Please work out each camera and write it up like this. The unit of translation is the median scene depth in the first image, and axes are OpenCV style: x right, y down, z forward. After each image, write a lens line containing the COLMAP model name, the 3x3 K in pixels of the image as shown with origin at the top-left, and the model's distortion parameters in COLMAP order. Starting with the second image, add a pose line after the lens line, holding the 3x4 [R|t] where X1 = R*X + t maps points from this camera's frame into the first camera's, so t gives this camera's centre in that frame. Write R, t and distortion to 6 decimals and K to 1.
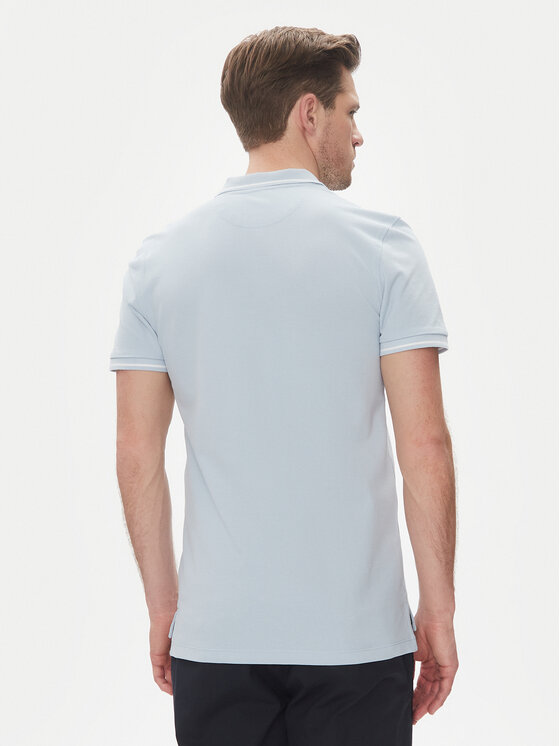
lens RADIAL K [[736.8, 0, 280.0], [0, 736.8, 373.0], [0, 0, 1]] dist [-0.164211, -0.001200]
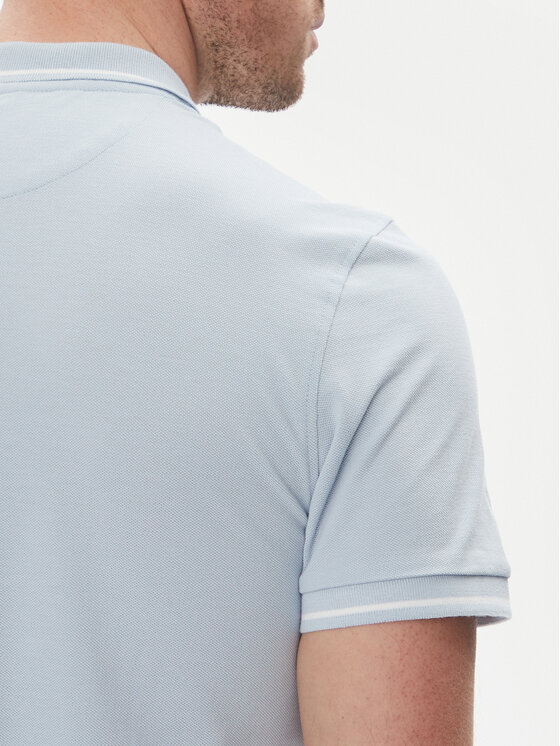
lens RADIAL K [[1042.0, 0, 280.0], [0, 1042.0, 373.0], [0, 0, 1]] dist [0.136790, -0.001180]
pose [[0.996326, 0.083996, 0.016715, 0.109240], [-0.084449, 0.996019, 0.028553, -0.151253], [-0.014250, -0.029860, 0.999453, 0.516678]]
